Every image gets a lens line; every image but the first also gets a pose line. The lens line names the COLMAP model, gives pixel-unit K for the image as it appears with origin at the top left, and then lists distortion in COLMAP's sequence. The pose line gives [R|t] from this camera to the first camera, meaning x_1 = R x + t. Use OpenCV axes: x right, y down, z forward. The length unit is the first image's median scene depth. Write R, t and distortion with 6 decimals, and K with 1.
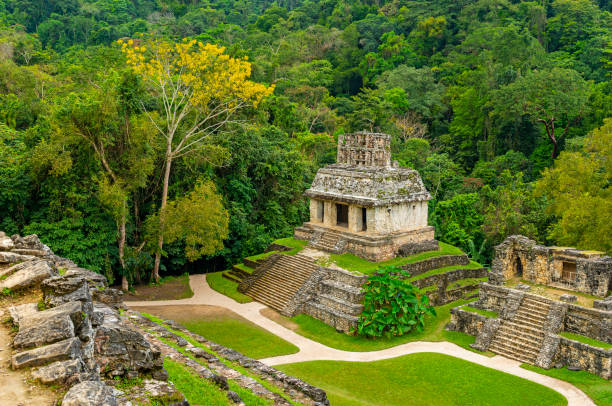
lens RADIAL K [[625.0, 0, 305.0], [0, 625.0, 203.8], [0, 0, 1]] dist [-0.002596, 0.000704]
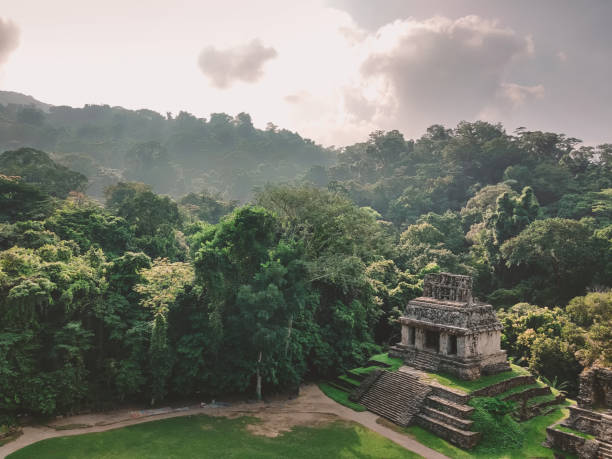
lens RADIAL K [[472.0, 0, 306.0], [0, 472.0, 229.5], [0, 0, 1]] dist [-0.027670, 0.070853]
pose [[0.999403, 0.022607, -0.026130, -0.181313], [-0.026546, 0.986457, -0.161860, -0.041582], [0.022117, 0.162457, 0.986468, 0.024568]]
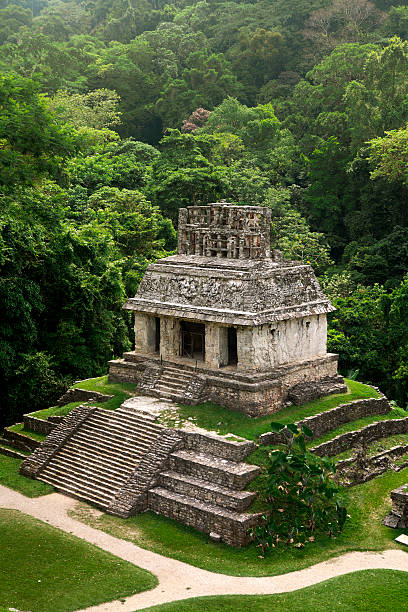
lens RADIAL K [[924.4, 0, 204.0], [0, 924.4, 306.0], [0, 0, 1]] dist [0.034133, 0.011530]
pose [[0.985570, -0.019390, 0.168152, -0.083523], [0.019564, 0.999808, 0.000623, -0.016046], [-0.168132, 0.002675, 0.985761, 0.111762]]
